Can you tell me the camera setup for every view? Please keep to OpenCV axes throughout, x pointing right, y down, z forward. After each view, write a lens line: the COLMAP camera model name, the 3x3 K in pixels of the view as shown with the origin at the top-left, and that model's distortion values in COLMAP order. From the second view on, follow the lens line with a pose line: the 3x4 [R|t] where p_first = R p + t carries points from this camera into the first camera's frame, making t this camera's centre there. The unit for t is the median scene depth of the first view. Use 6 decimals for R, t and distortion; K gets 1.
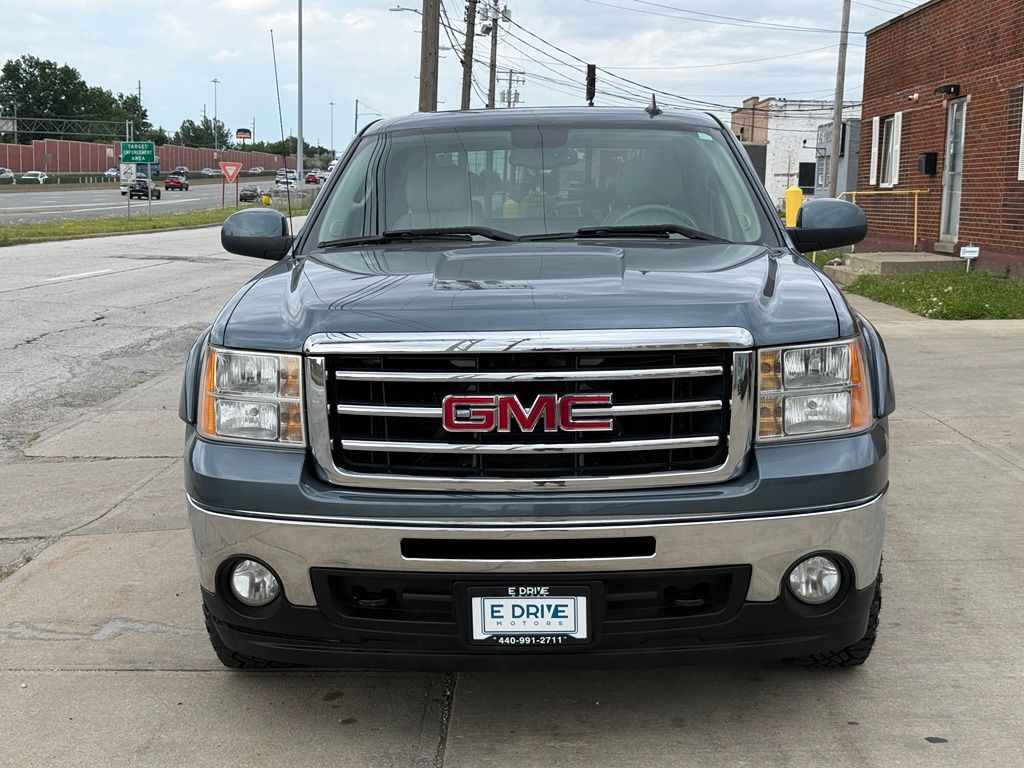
lens RADIAL K [[1425.3, 0, 514.1], [0, 1425.3, 358.6], [0, 0, 1]] dist [0.107705, 0.000000]
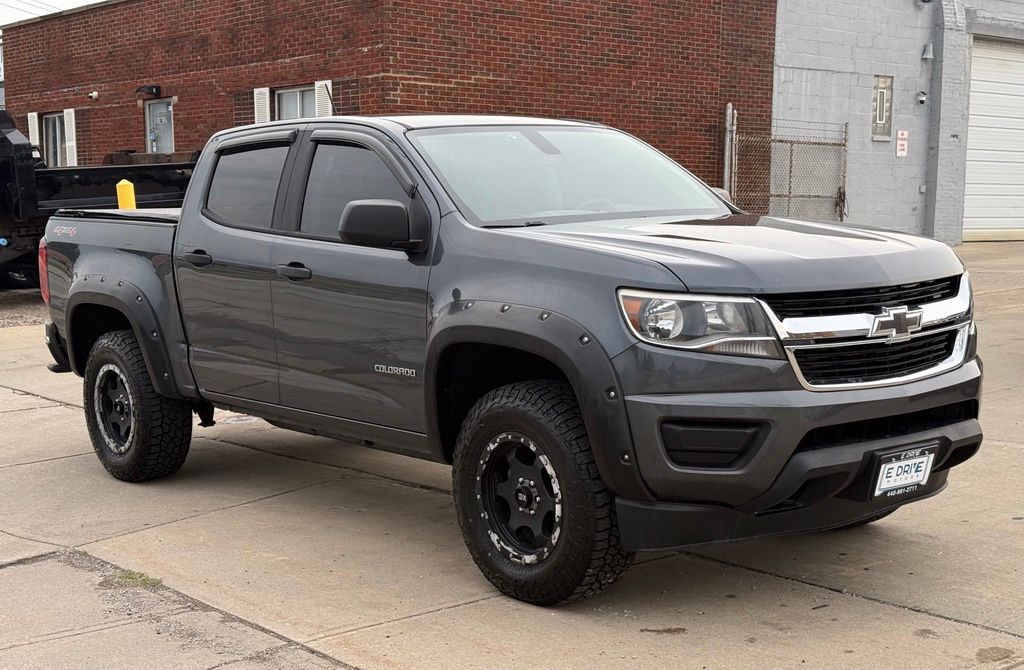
lens RADIAL K [[1448.9, 0, 522.2], [0, 1448.9, 376.4], [0, 0, 1]] dist [0.092385, 0.000000]
pose [[0.761796, -0.094904, 0.640828, -1.171084], [0.088018, 0.995201, 0.042752, -0.009109], [-0.641810, 0.023836, 0.766493, 0.132076]]
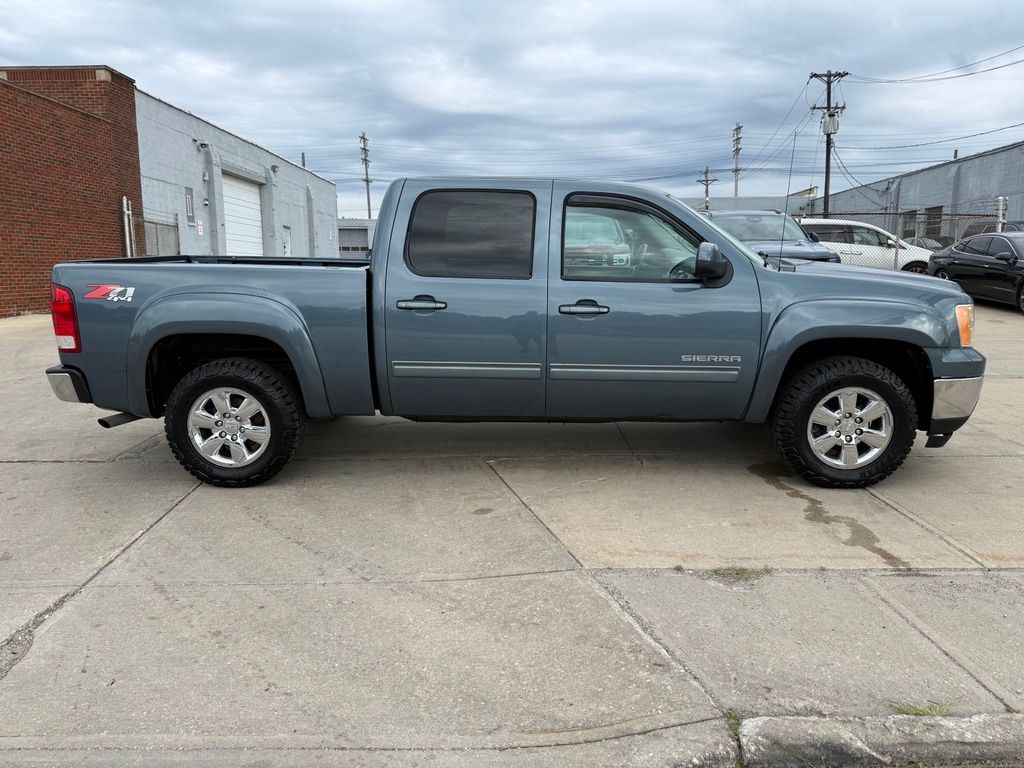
lens RADIAL K [[706.0, 0, 530.0], [0, 706.0, 373.6], [0, 0, 1]] dist [0.028006, -0.024702]
pose [[-0.008666, -0.170728, 0.985280, -1.310767], [0.114680, 0.978646, 0.170587, -0.166679], [-0.993365, 0.114470, 0.011098, 1.700673]]
